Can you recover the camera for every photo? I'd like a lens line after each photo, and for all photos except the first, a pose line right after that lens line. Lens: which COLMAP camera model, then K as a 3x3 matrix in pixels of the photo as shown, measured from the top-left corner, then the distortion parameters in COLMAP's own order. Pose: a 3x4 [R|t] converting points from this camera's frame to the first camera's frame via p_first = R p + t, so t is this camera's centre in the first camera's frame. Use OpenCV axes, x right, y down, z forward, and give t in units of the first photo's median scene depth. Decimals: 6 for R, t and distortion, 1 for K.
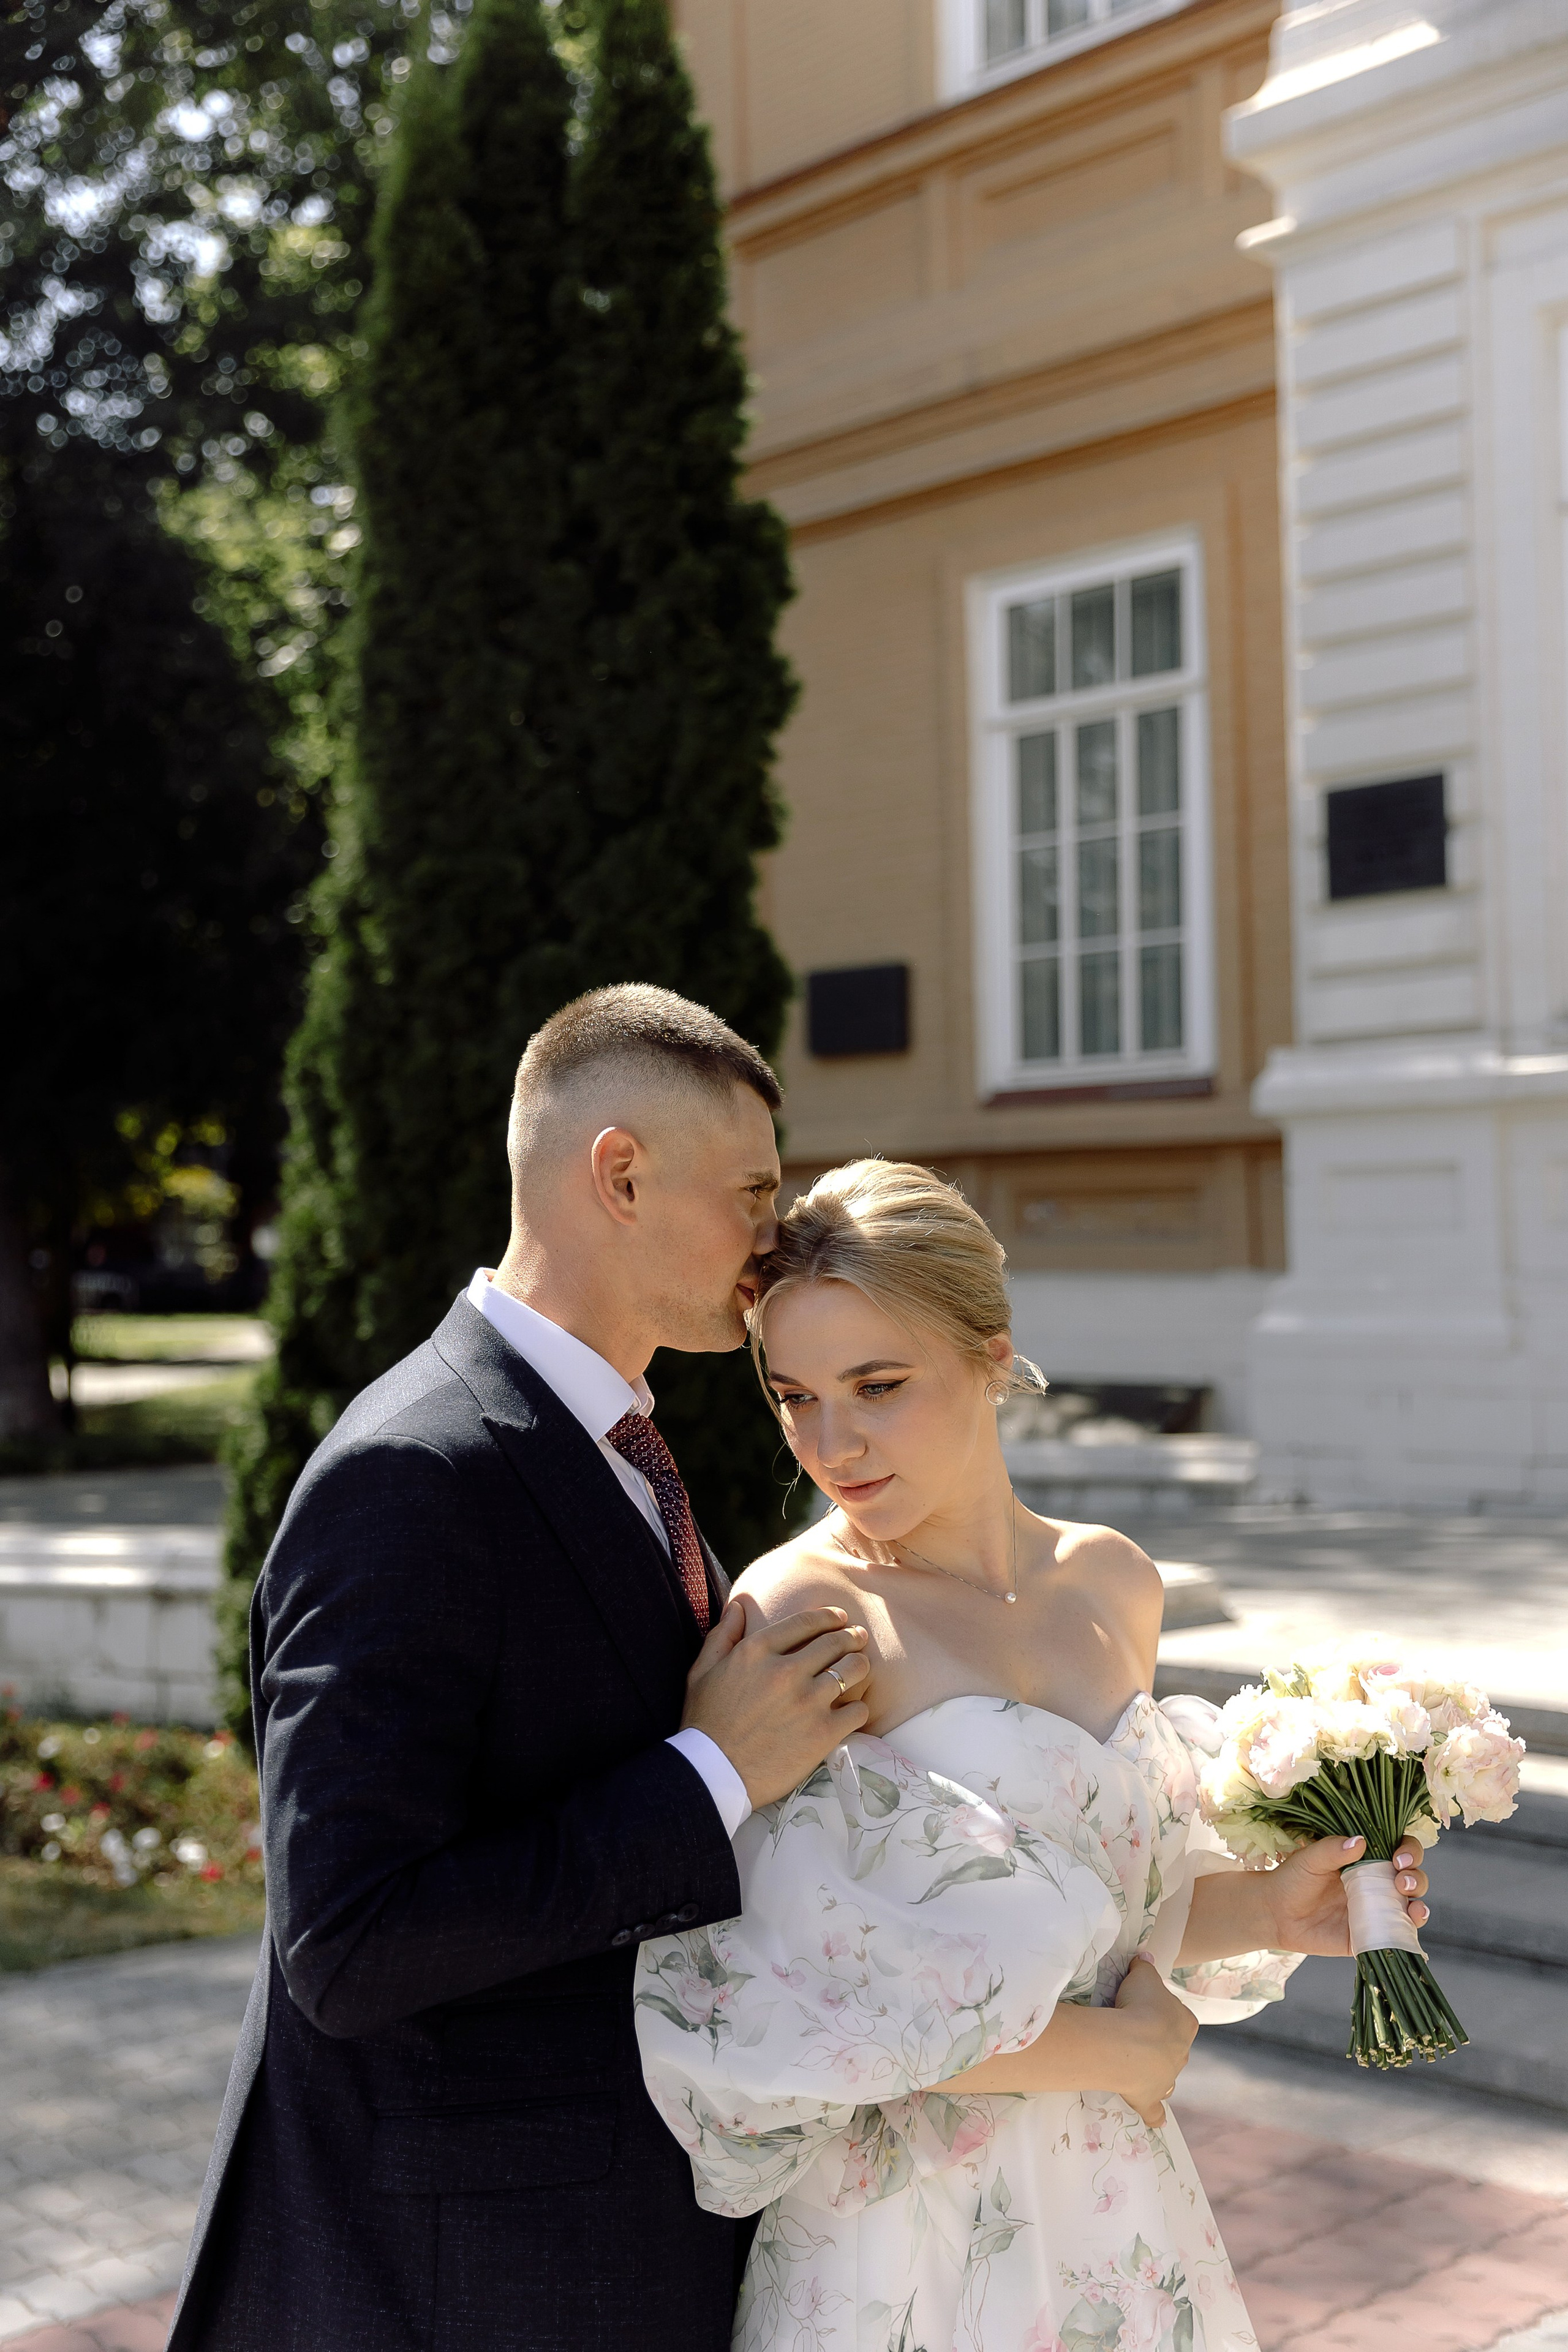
lens RADIAL K [[2953.2, 0, 799.3], [0, 2953.2, 1192.6], [0, 0, 1]] dist [0.039404, 0.000000]
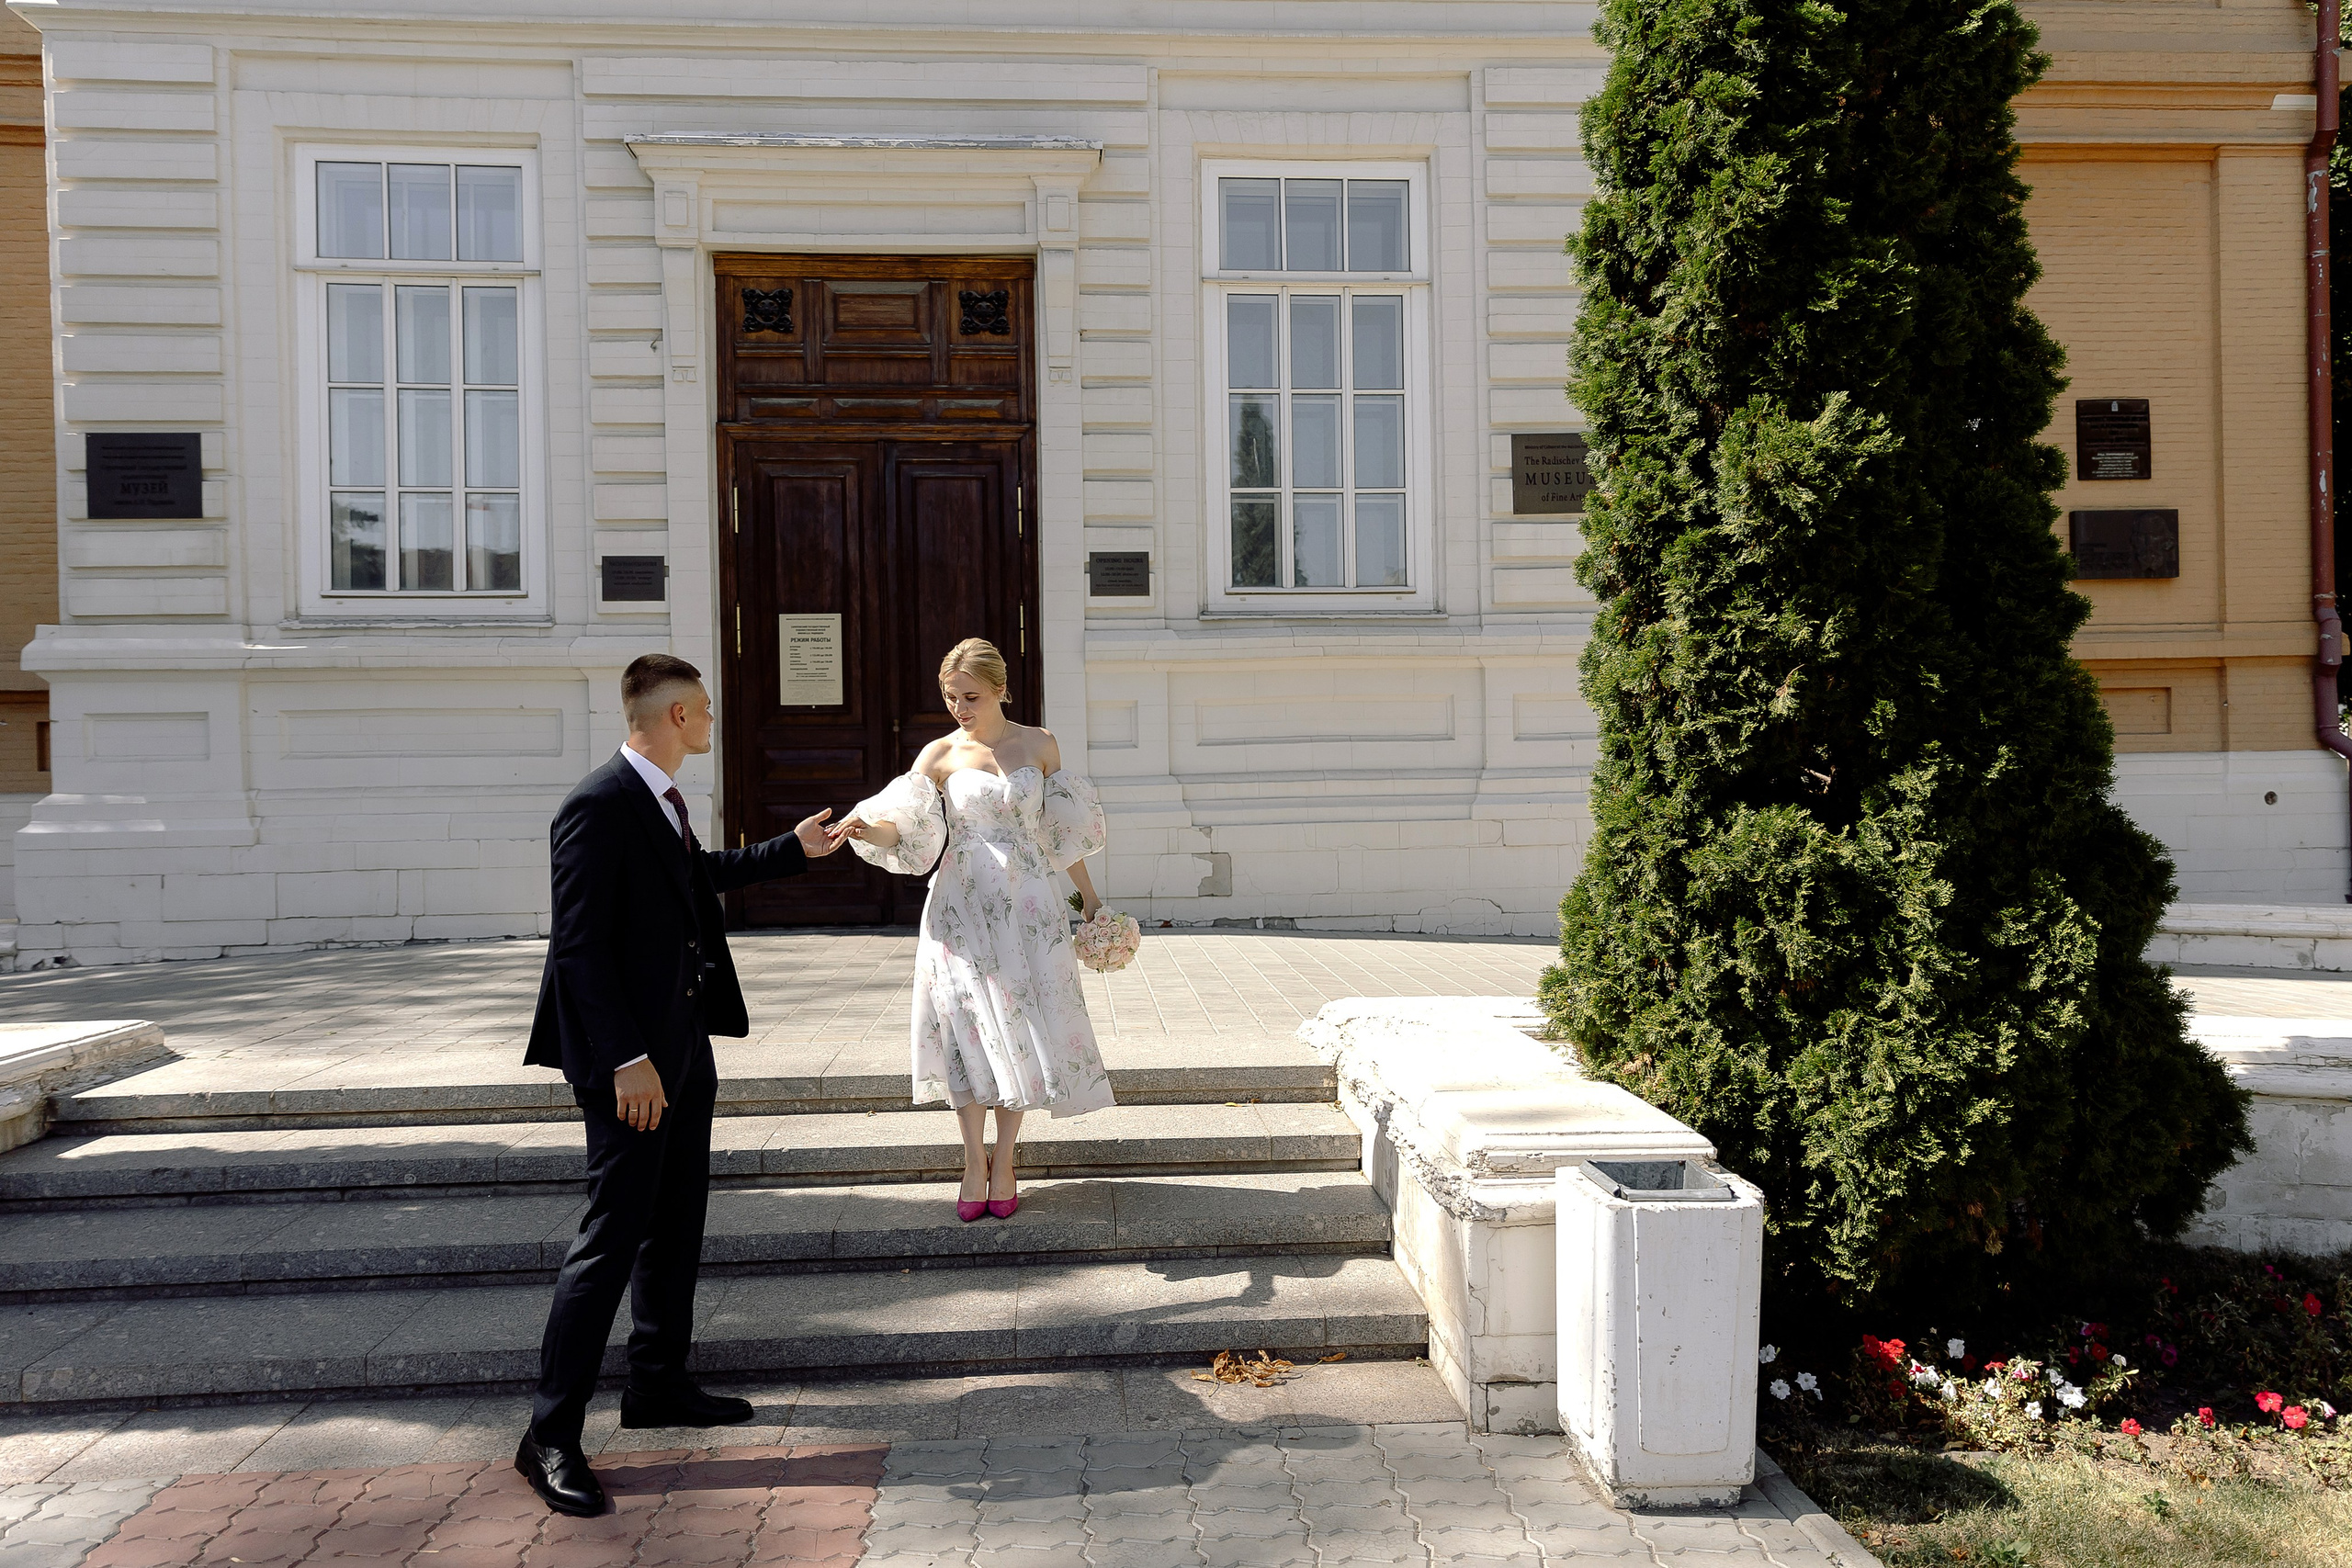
lens RADIAL K [[1585.9, 0, 1177.7], [0, 1585.9, 792.6], [0, 0, 1]] dist [0.013230, -0.008336]
pose [[0.637959, 0.000191, 0.770070, -0.064453], [-0.017043, 0.999759, 0.013871, 0.008979], [-0.769882, -0.021973, 0.637808, 0.146380]]
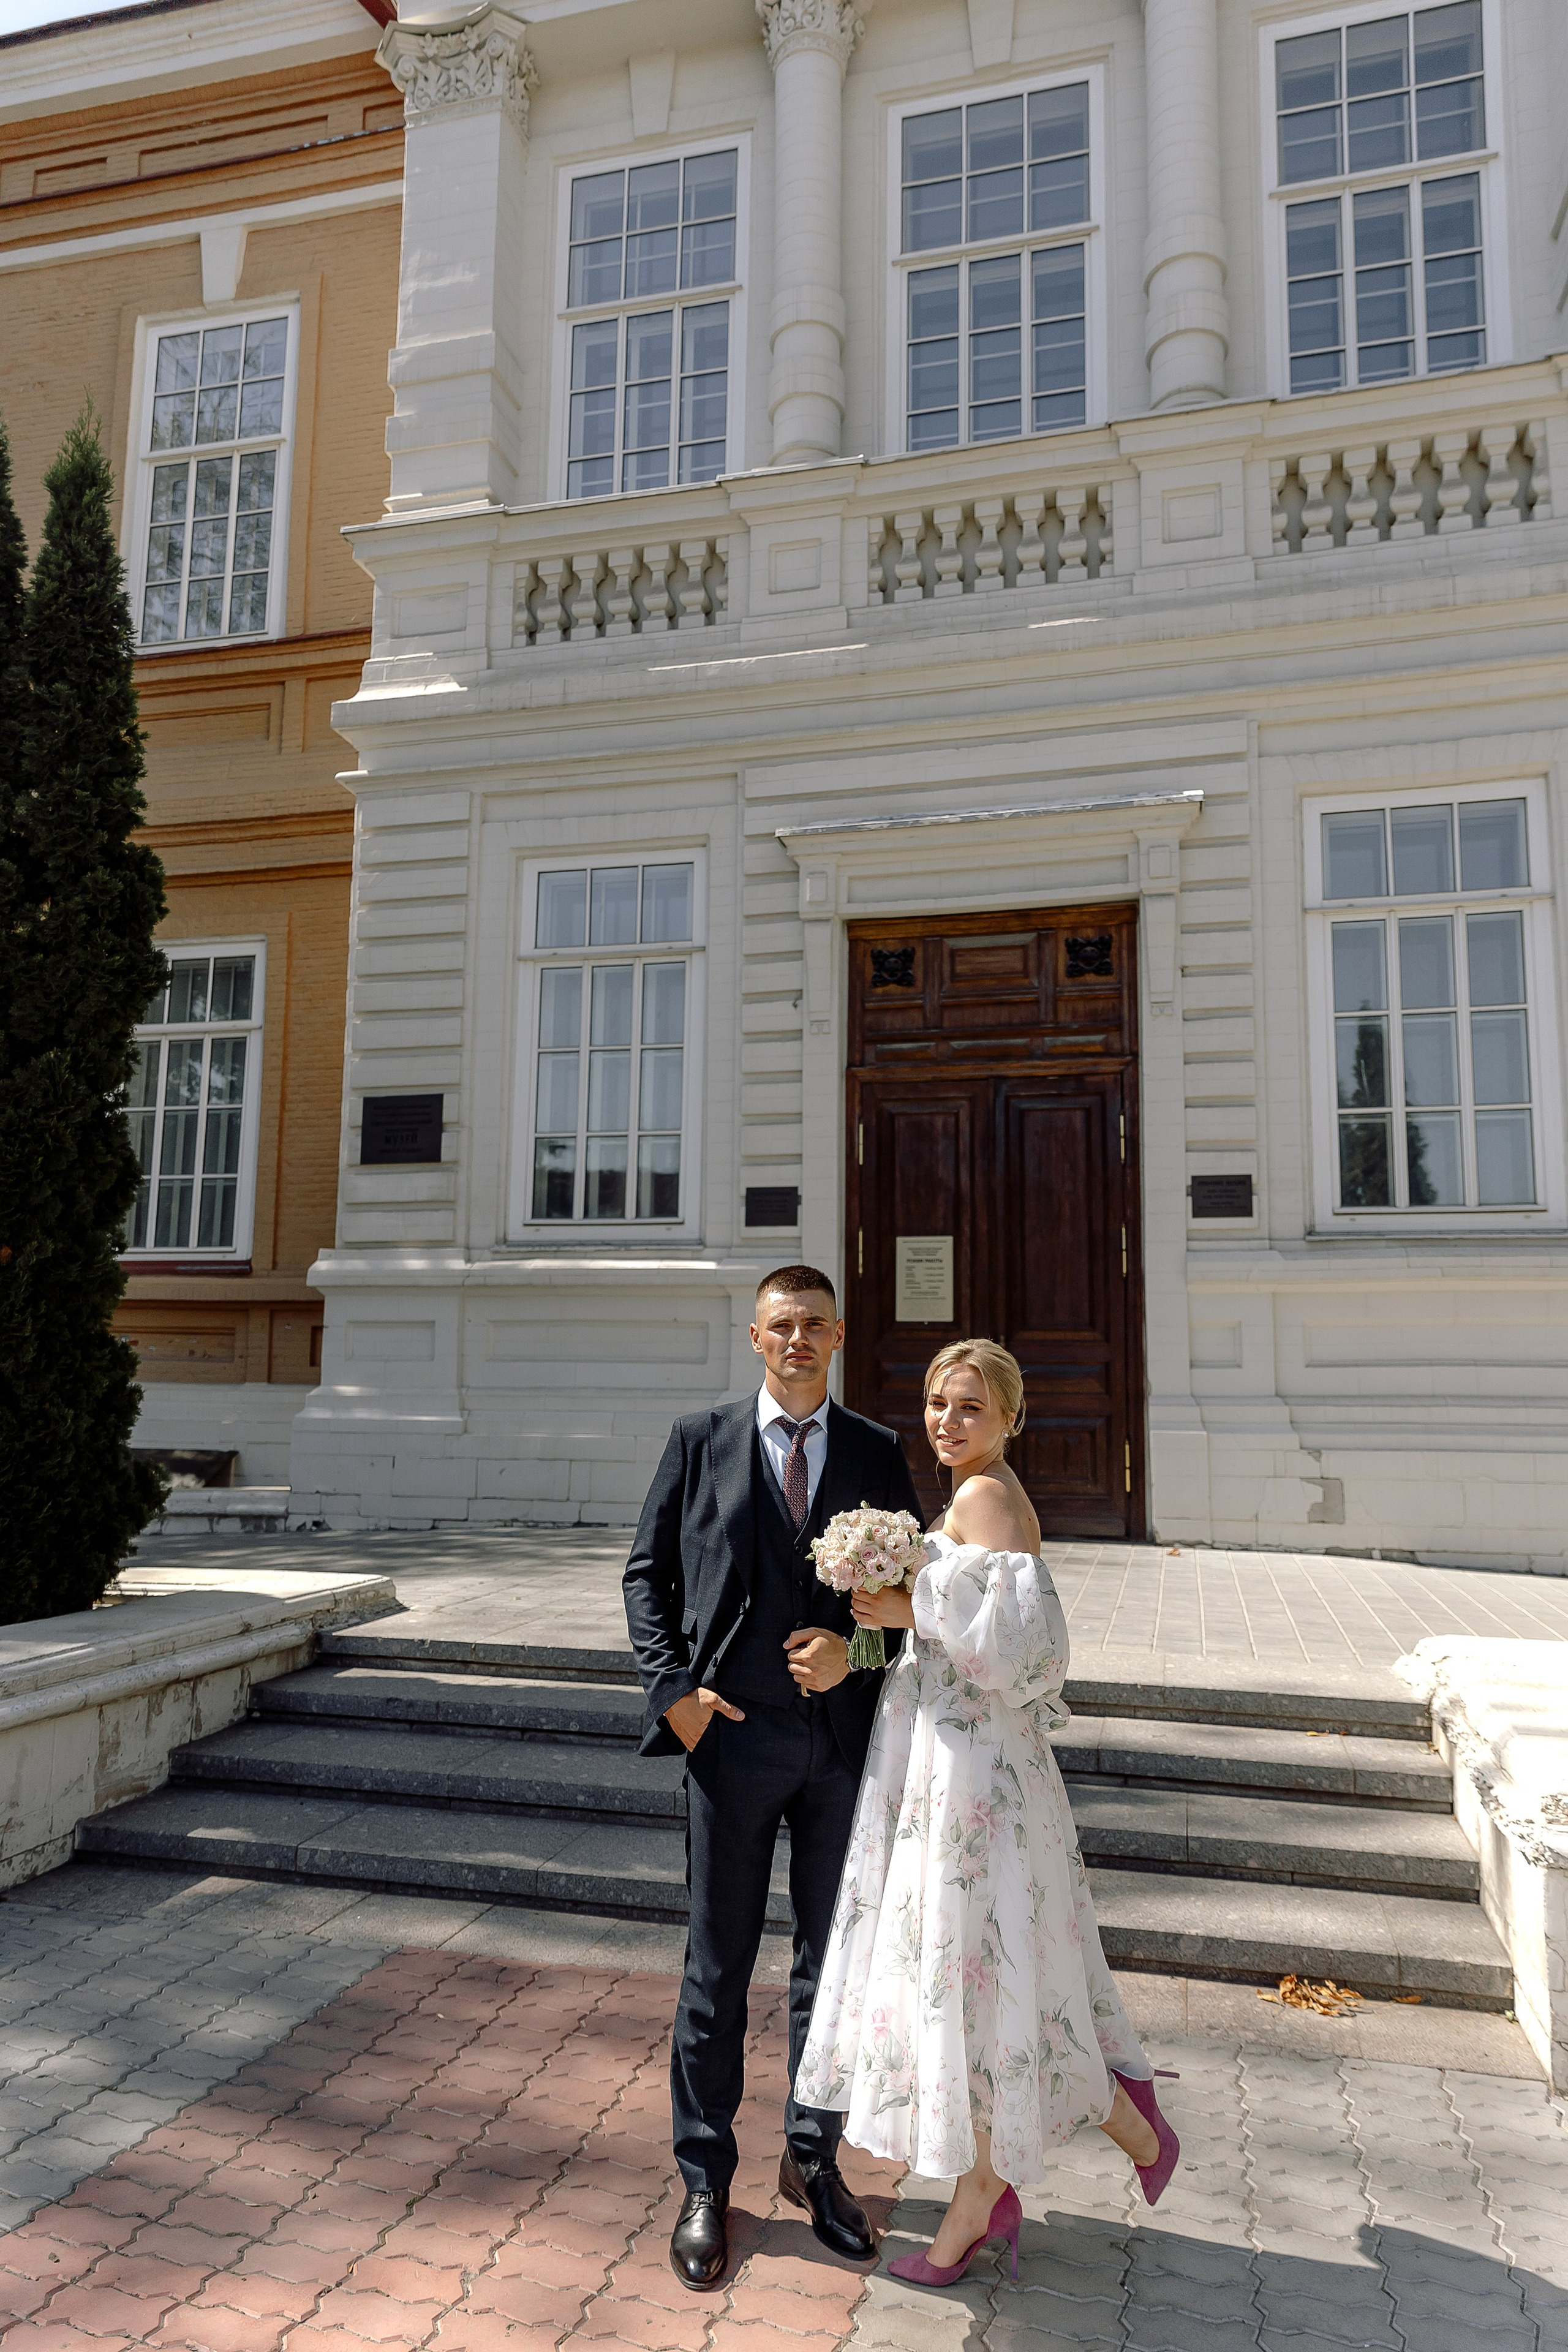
lens RADIAL K [[1586.1, 0, 770.3], [0, 1586.1, 1189.6], [0, 0, 1]] dist [0.013230, -0.008336]
pose [[0.852783, 0.092328, 0.514040, -0.085296], [-0.041478, 0.993114, -0.109565, 0.006125], [-0.520616, 0.072114, 0.850740, 0.108134]]
